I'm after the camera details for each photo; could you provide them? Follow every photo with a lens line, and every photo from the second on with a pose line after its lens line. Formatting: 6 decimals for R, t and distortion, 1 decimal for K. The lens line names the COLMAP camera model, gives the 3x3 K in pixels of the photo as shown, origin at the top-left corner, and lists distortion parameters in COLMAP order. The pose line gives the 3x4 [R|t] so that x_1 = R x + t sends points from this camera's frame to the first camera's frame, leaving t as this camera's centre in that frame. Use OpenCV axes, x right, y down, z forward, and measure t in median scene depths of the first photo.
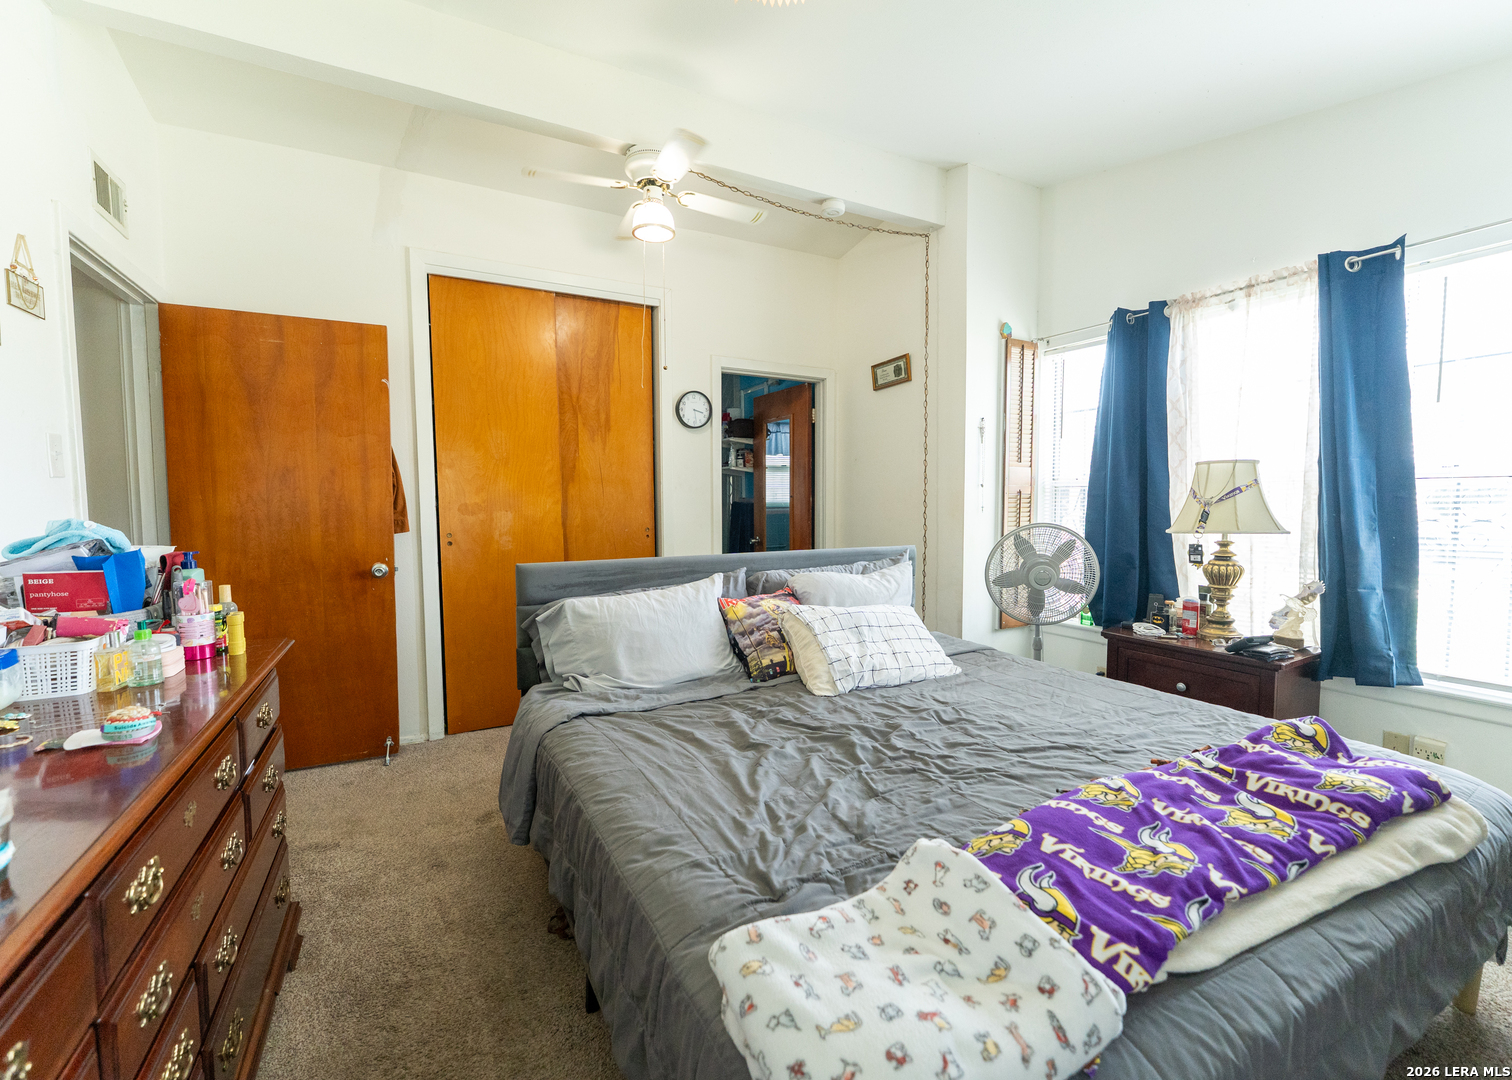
lens RADIAL K [[662.4, 0, 756.0], [0, 662.4, 540.0], [0, 0, 1]] dist [-0.035450, -0.000020]
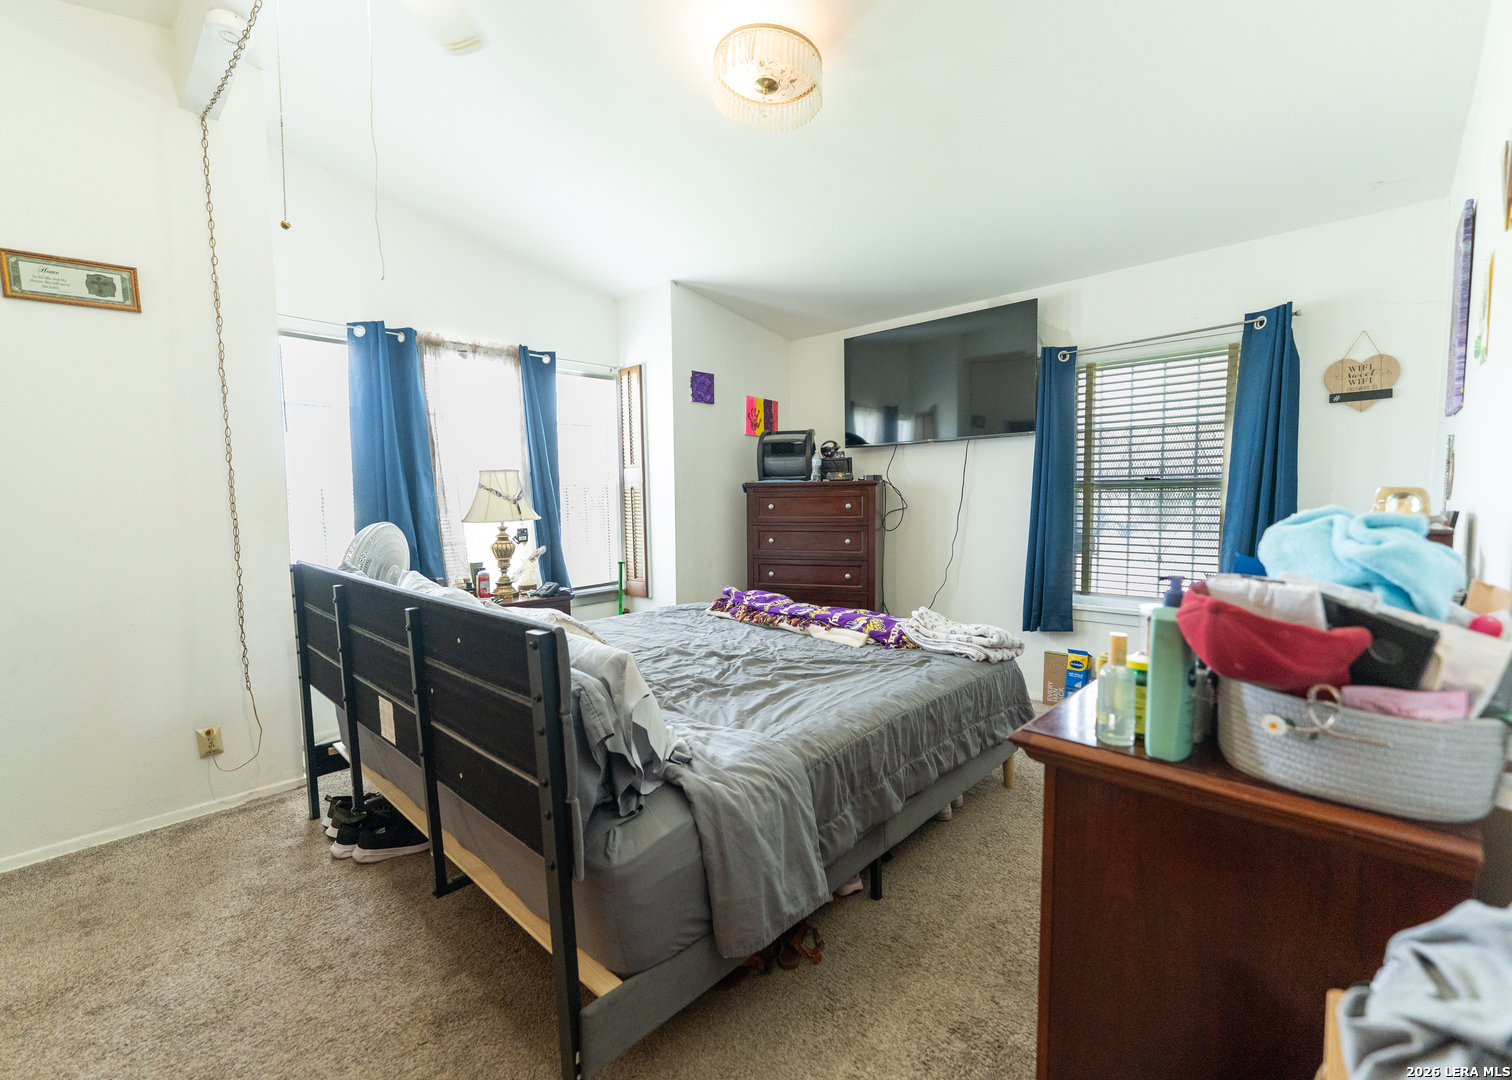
lens RADIAL K [[628.6, 0, 756.0], [0, 628.6, 540.0], [0, 0, 1]] dist [-0.000656, 0.000008]
pose [[-0.340205, -0.056402, 0.938658, -0.536494], [0.079165, 0.992938, 0.088356, -0.033509], [-0.937013, 0.104368, -0.333338, 0.671626]]
